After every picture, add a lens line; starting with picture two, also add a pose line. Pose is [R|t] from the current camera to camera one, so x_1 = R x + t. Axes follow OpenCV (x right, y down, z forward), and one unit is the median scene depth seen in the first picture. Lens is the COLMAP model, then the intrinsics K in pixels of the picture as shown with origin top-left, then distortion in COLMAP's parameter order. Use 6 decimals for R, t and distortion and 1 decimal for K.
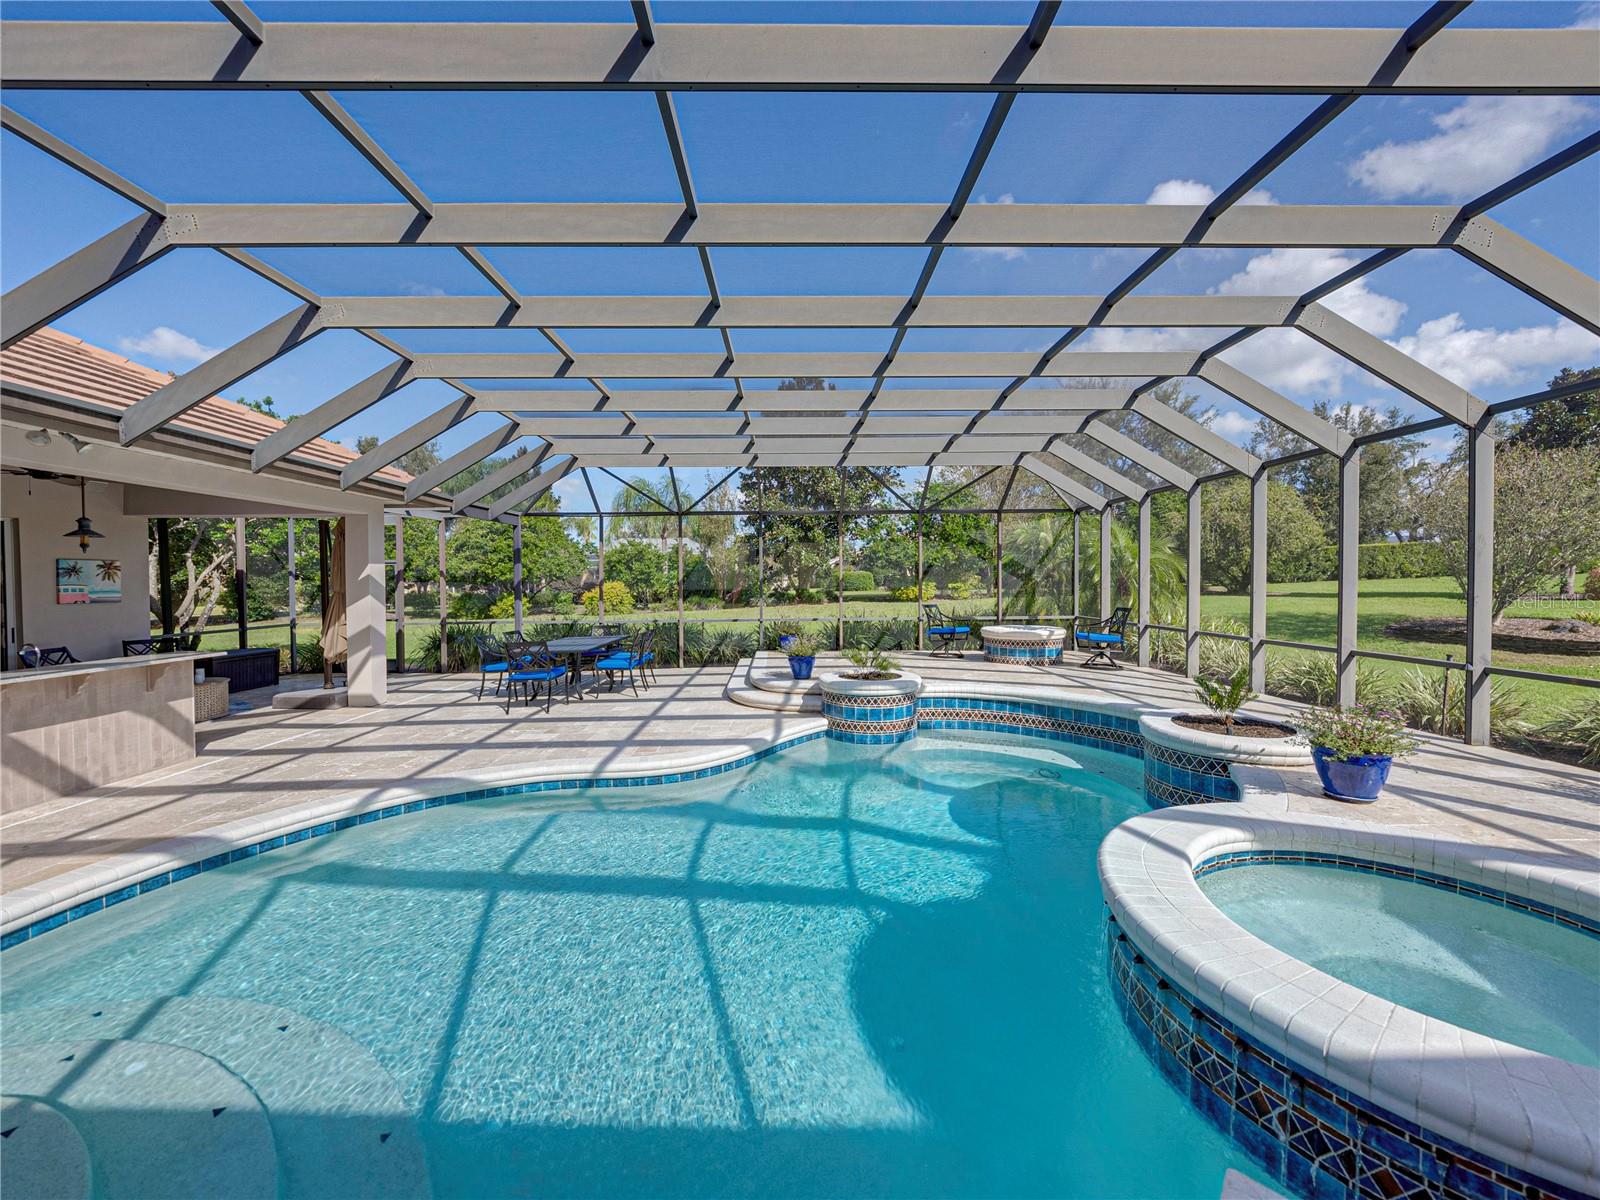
lens RADIAL K [[703.4, 0, 837.4], [0, 703.4, 598.7], [0, 0, 1]] dist [-0.001240, -0.000324]
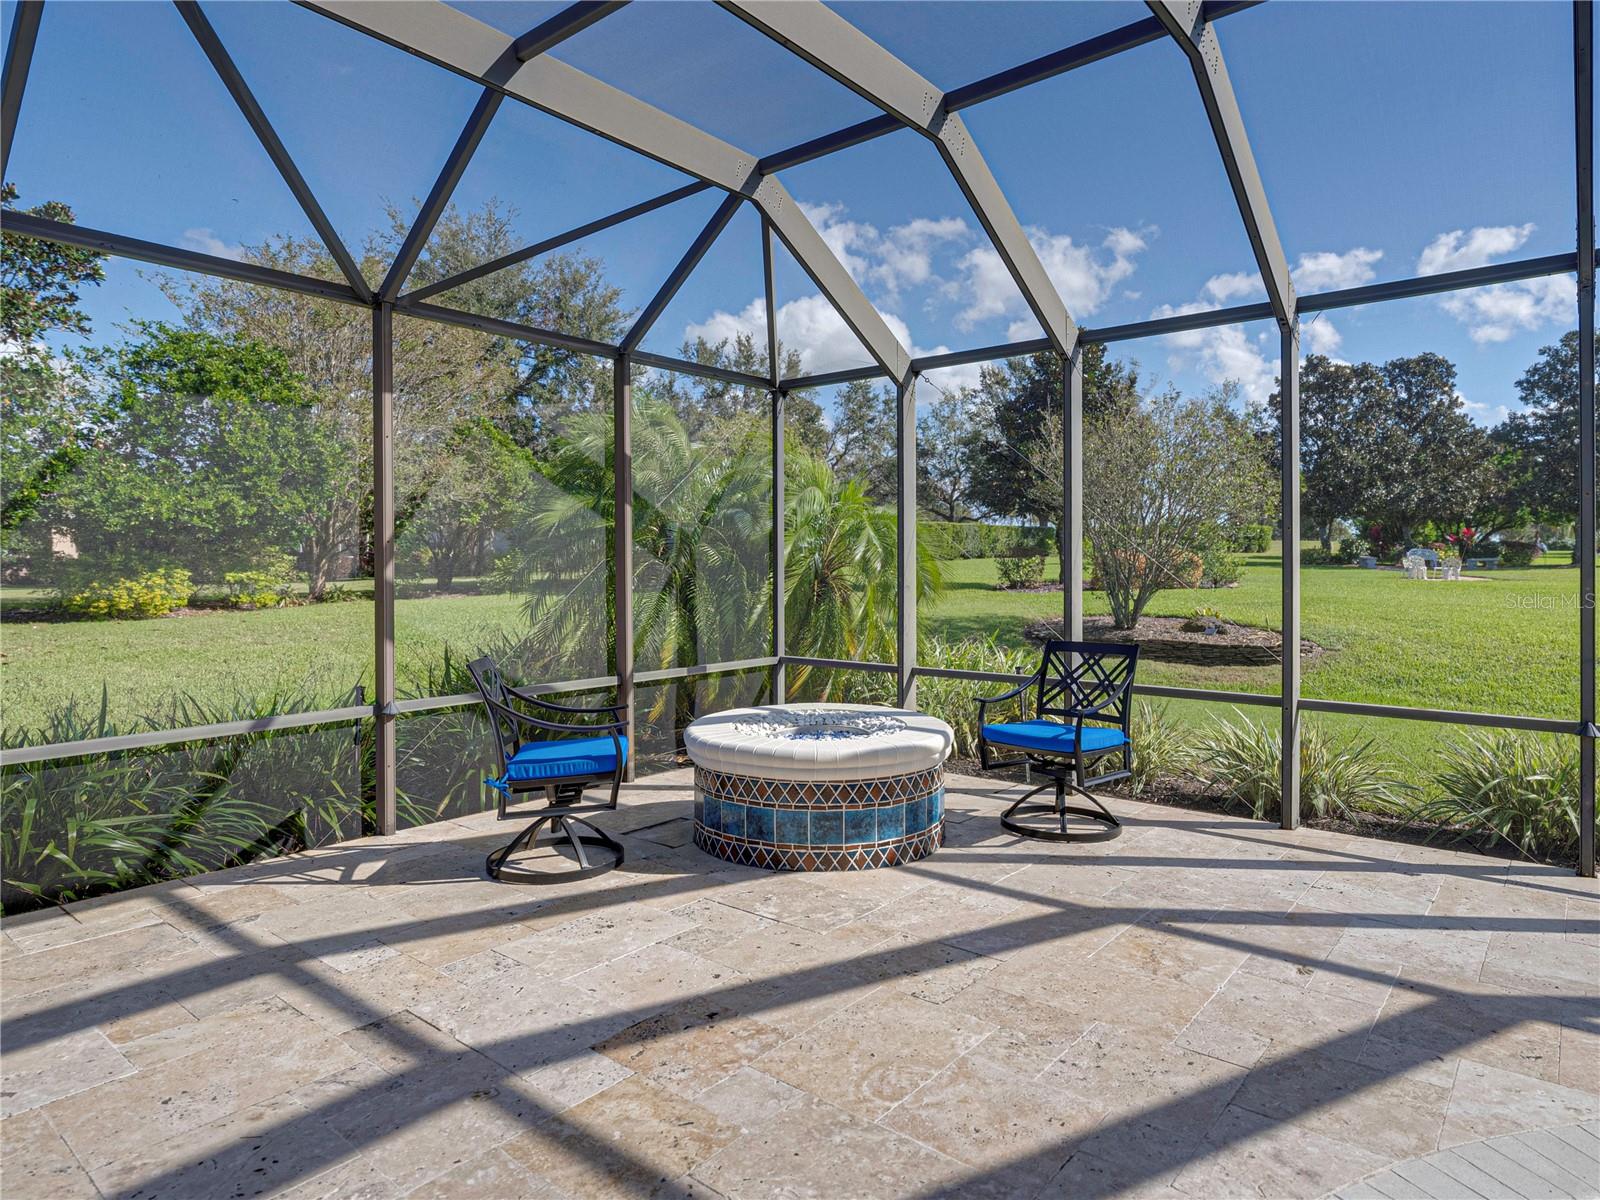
lens RADIAL K [[1004.7, 0, 801.7], [0, 1004.7, 559.7], [0, 0, 1]] dist [-0.000389, -0.000509]
pose [[0.713577, 0.004852, 0.700560, -0.044425], [0.017711, 0.999532, -0.024962, -0.017662], [-0.700353, 0.030219, 0.713156, 0.728365]]
